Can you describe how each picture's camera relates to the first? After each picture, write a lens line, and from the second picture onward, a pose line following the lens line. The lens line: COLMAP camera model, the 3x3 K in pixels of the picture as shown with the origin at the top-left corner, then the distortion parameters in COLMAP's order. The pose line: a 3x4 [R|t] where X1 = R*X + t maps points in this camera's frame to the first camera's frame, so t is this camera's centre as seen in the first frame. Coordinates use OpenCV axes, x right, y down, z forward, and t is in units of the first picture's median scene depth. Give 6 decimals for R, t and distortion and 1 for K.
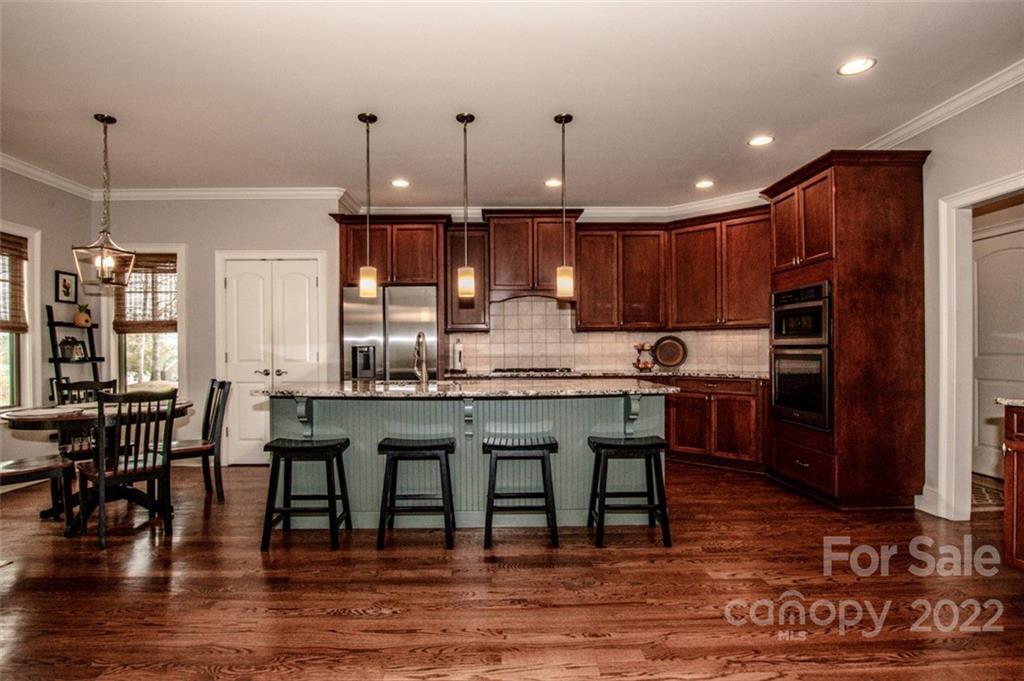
lens RADIAL K [[512.8, 0, 494.2], [0, 512.8, 350.9], [0, 0, 1]] dist [-0.024710, -0.000198]
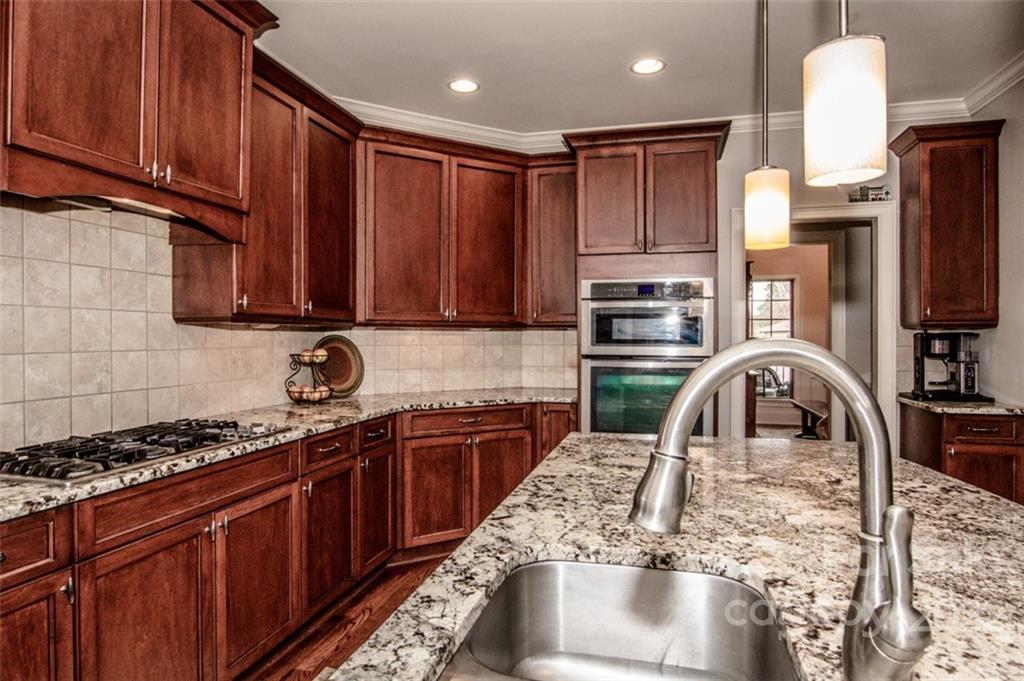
lens RADIAL K [[591.5, 0, 525.7], [0, 591.5, 338.0], [0, 0, 1]] dist [-0.005770, -0.000465]
pose [[0.250754, 0.005249, 0.968037, -0.256332], [-0.001117, 0.999986, -0.005133, -0.028248], [-0.968050, 0.000205, 0.250756, 0.805032]]
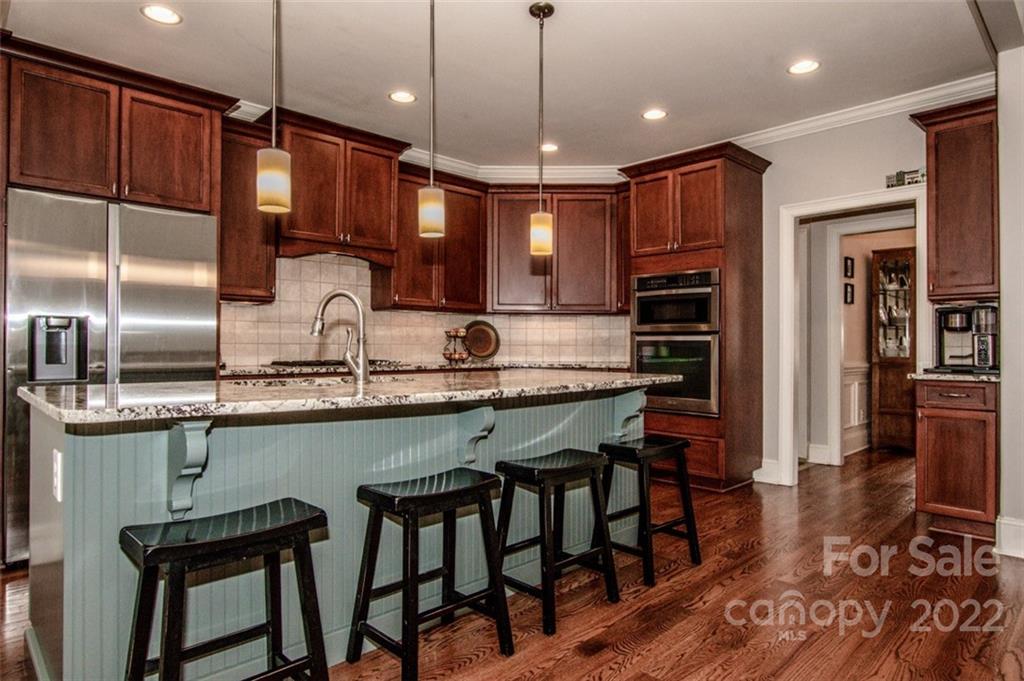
lens RADIAL K [[601.7, 0, 512.6], [0, 601.7, 341.8], [0, 0, 1]] dist [-0.009826, -0.000240]
pose [[0.728843, 0.014635, 0.684524, -0.356926], [-0.008377, 0.999887, -0.012459, 0.021204], [-0.684629, 0.003346, 0.728884, 0.308623]]
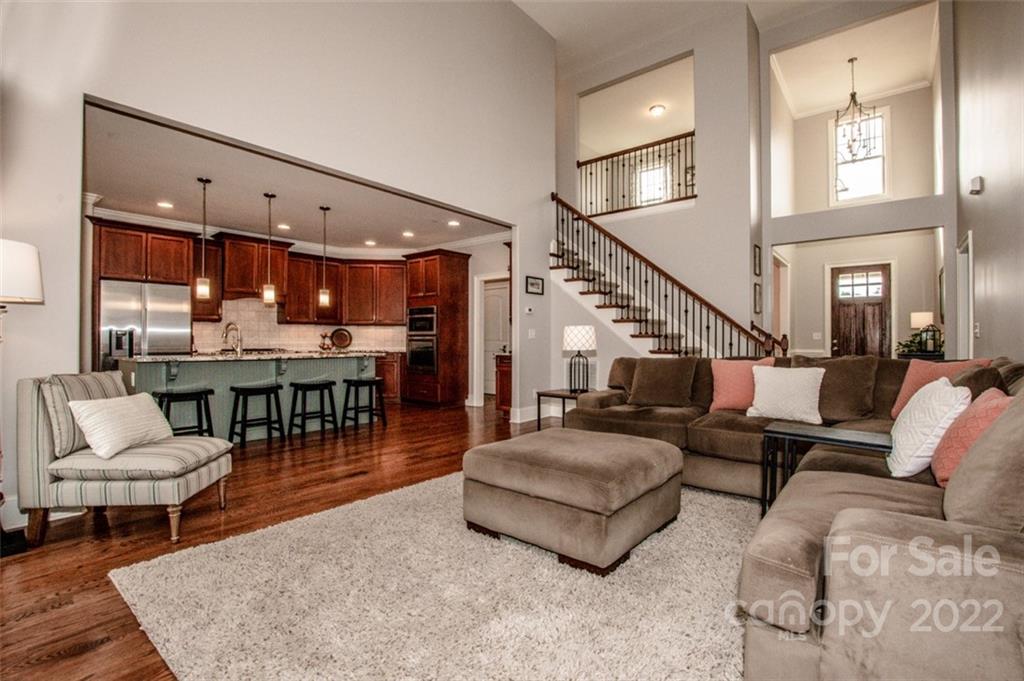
lens RADIAL K [[468.9, 0, 521.9], [0, 468.9, 339.9], [0, 0, 1]] dist [-0.034972, 0.000992]
pose [[0.638178, 0.010457, 0.769818, -0.521882], [-0.005149, 0.999943, -0.009314, 0.021763], [-0.769872, 0.001980, 0.638196, -0.459612]]
